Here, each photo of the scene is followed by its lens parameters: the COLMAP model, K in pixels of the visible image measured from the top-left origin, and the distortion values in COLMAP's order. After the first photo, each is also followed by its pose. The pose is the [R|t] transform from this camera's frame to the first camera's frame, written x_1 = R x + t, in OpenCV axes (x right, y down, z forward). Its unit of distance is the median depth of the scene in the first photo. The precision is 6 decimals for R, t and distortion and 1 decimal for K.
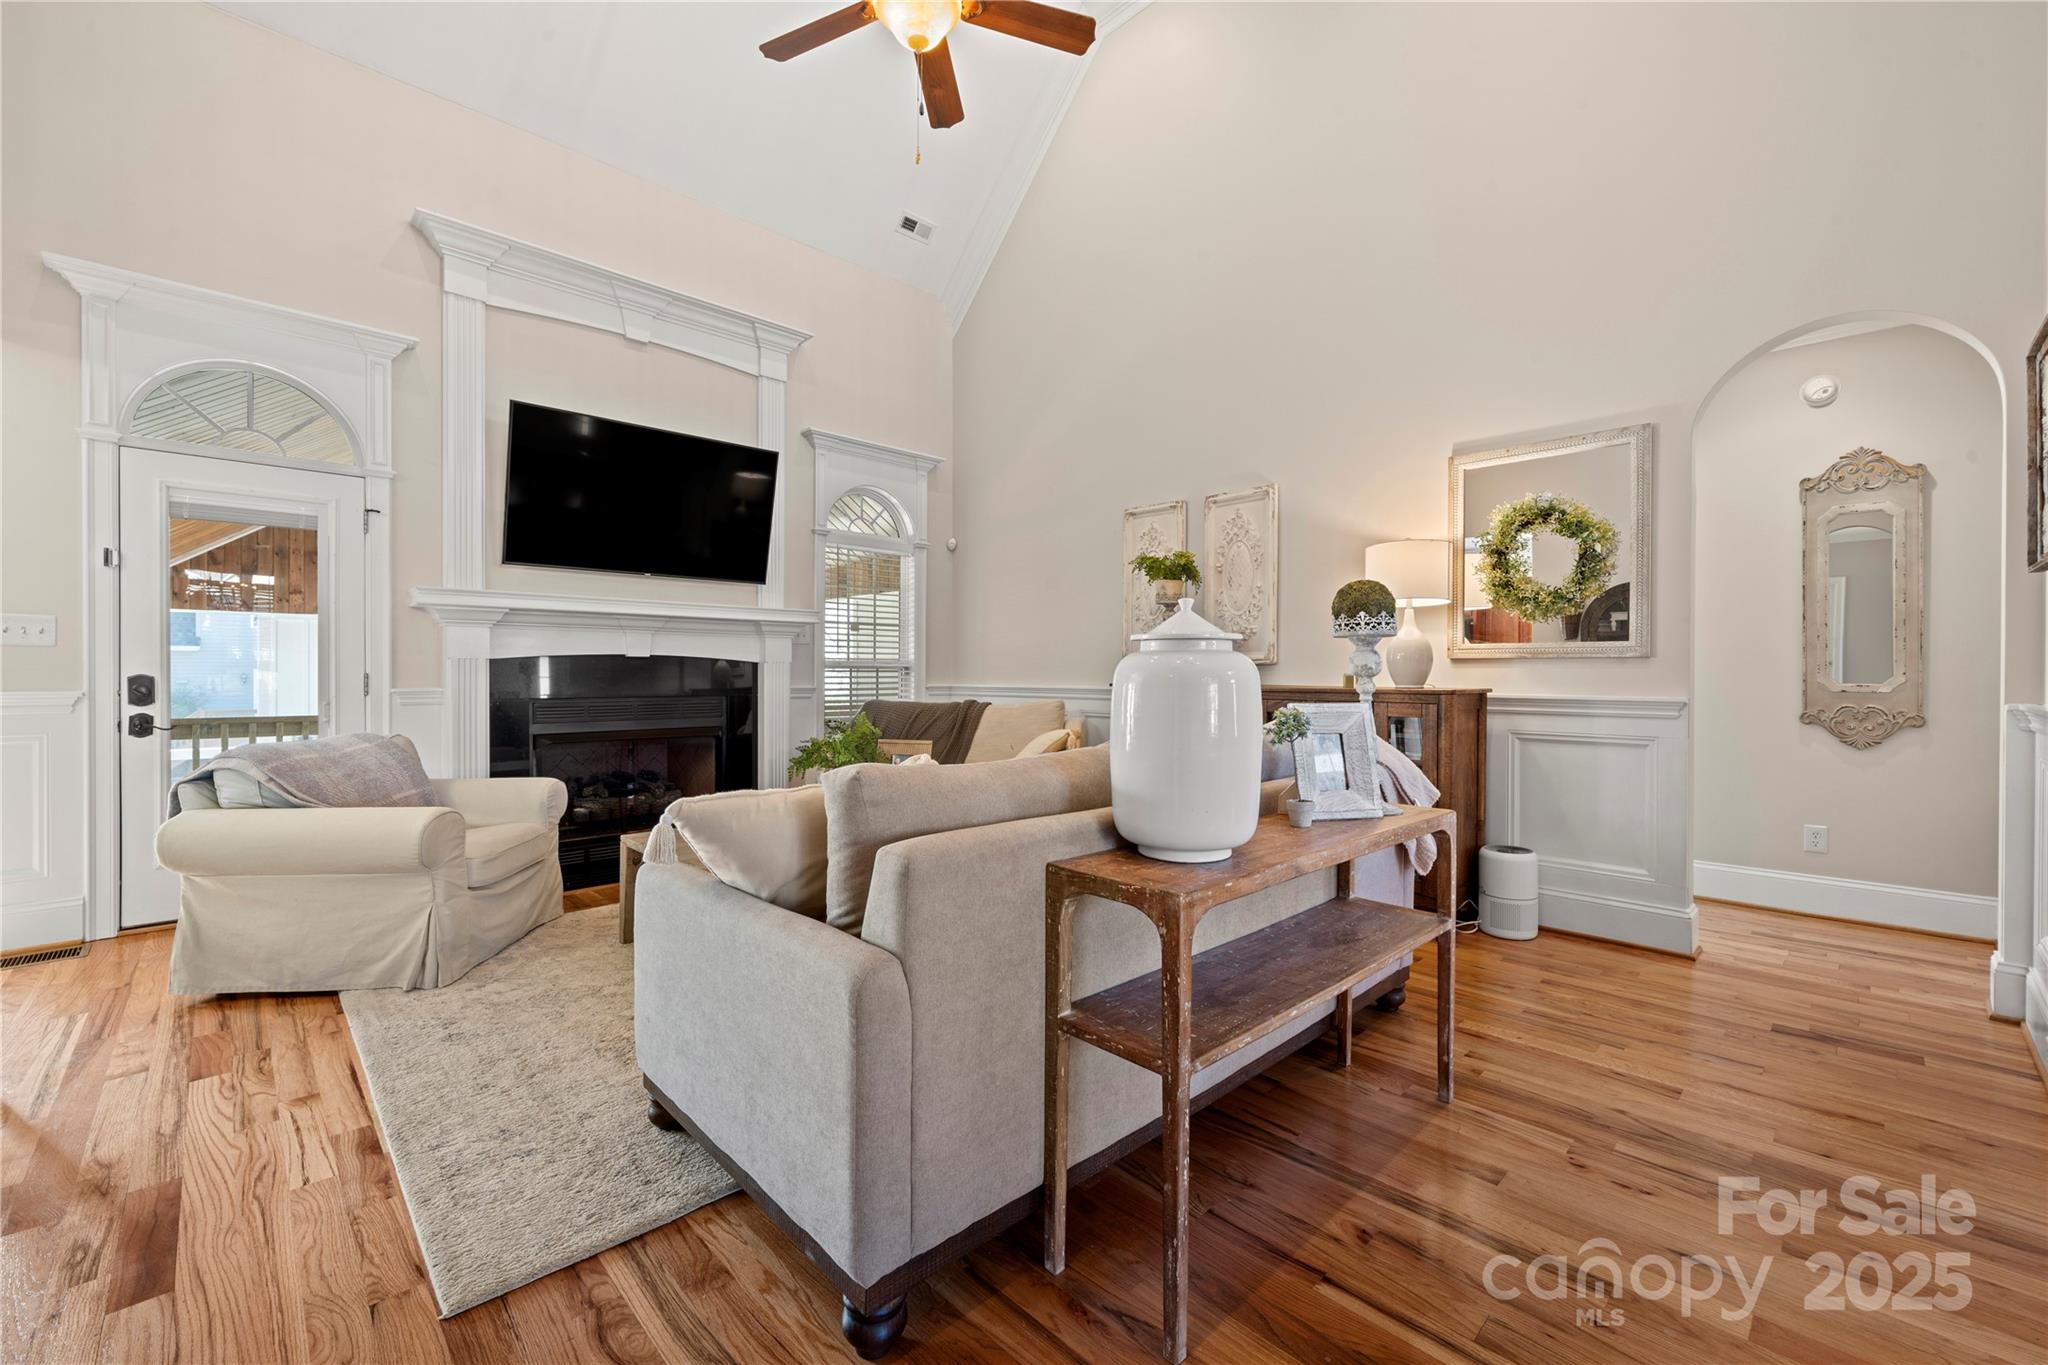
lens RADIAL K [[820.1, 0, 1016.9], [0, 820.1, 680.2], [0, 0, 1]] dist [-0.002106, 0.000718]
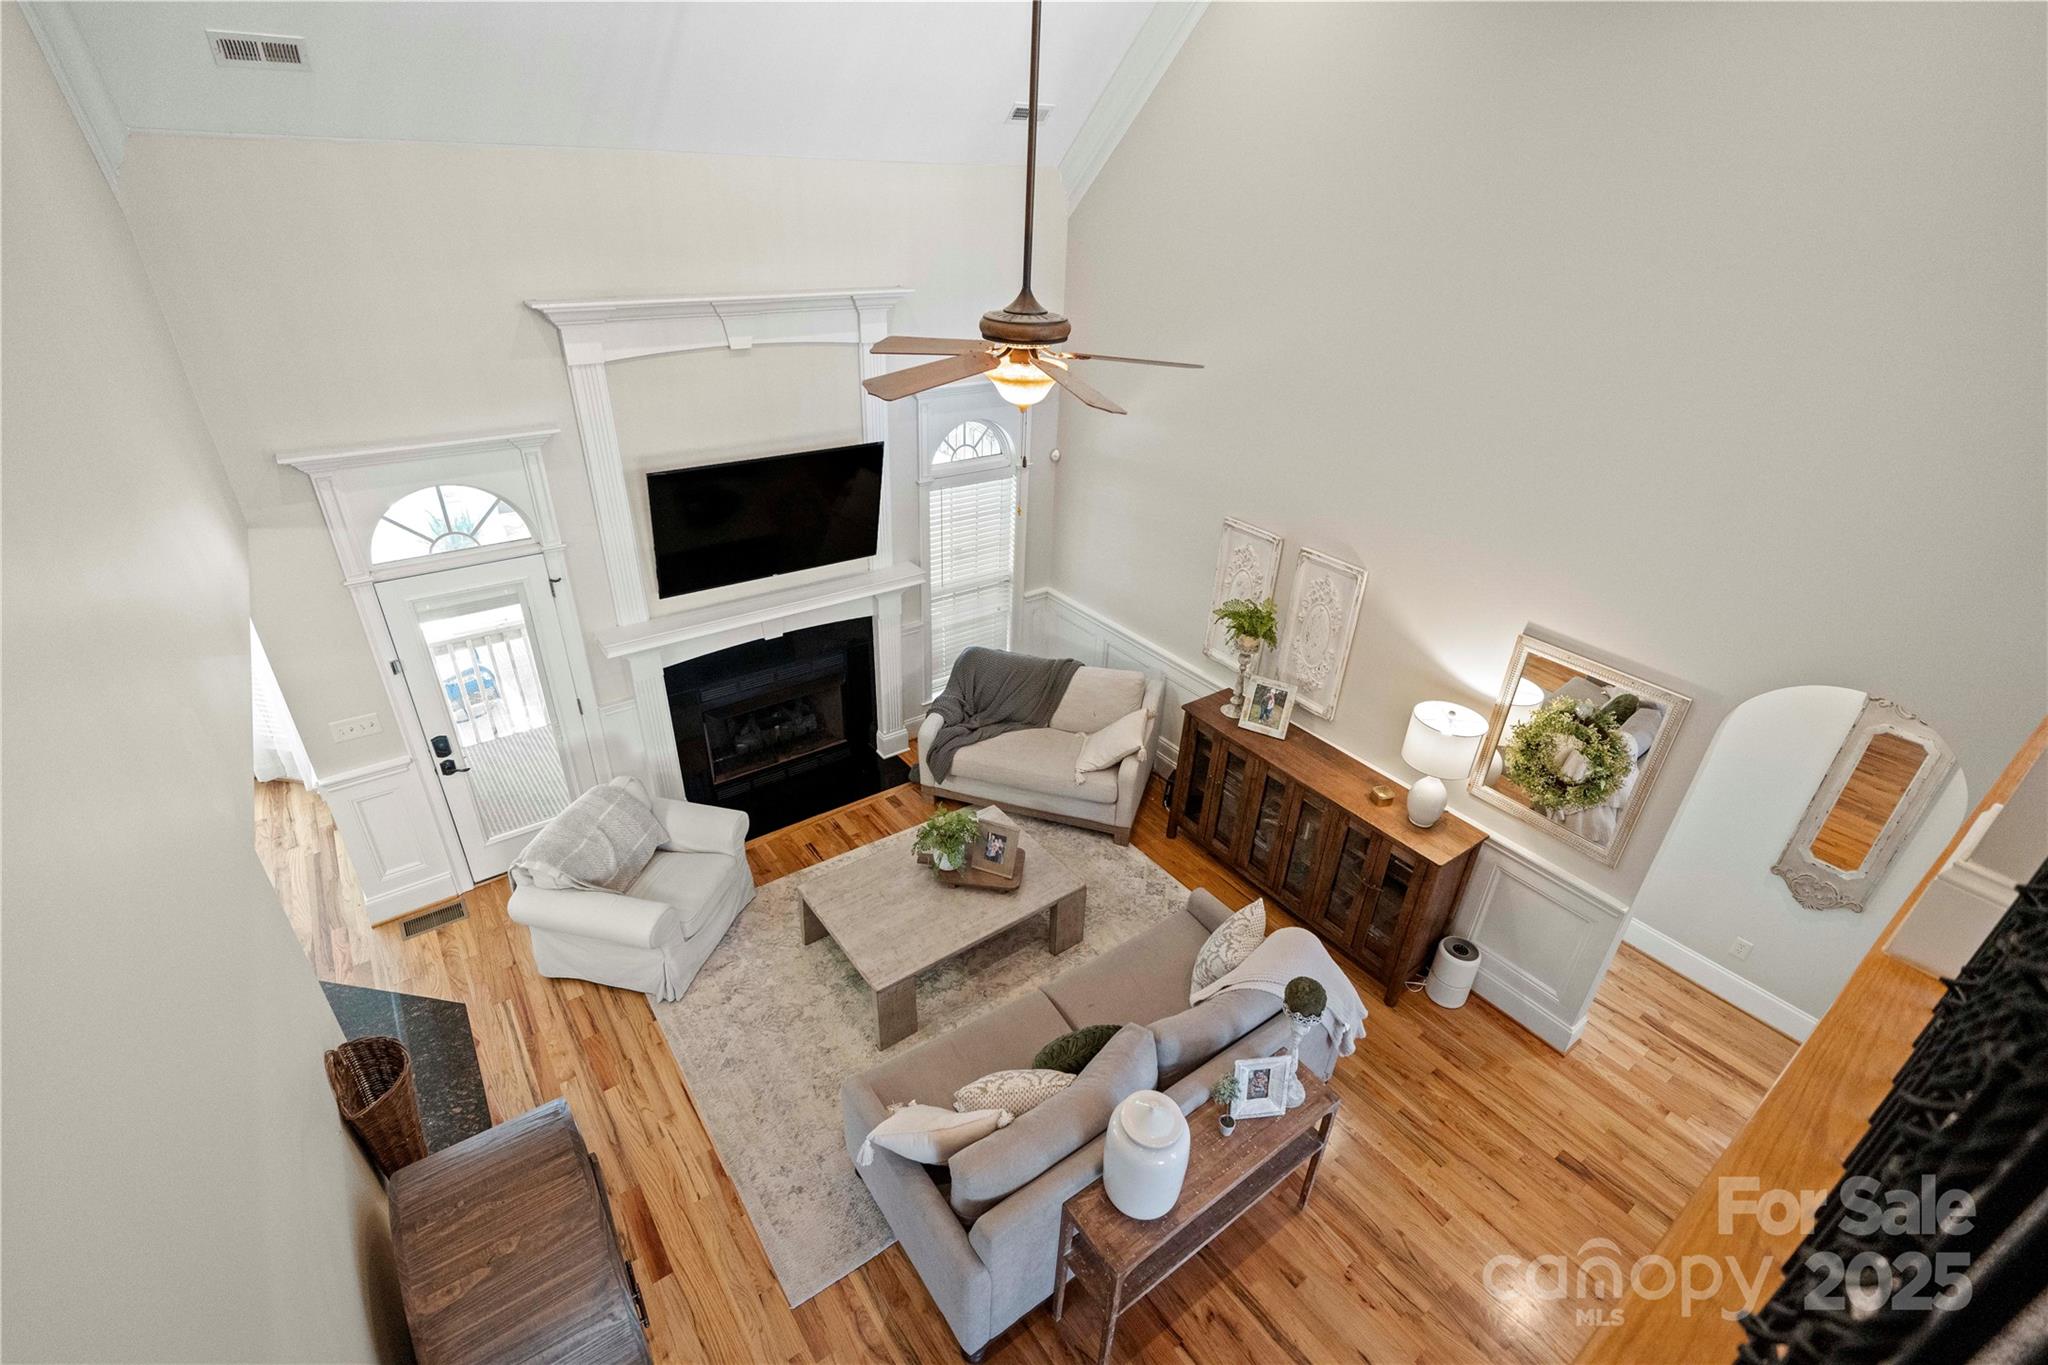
lens RADIAL K [[907.3, 0, 1018.8], [0, 907.3, 678.1], [0, 0, 1]] dist [0.002451, 0.000402]
pose [[0.991115, 0.091098, -0.096908, 0.010101], [-0.033328, 0.875470, 0.482122, -0.733278], [0.128761, -0.474609, 0.870728, -0.113752]]
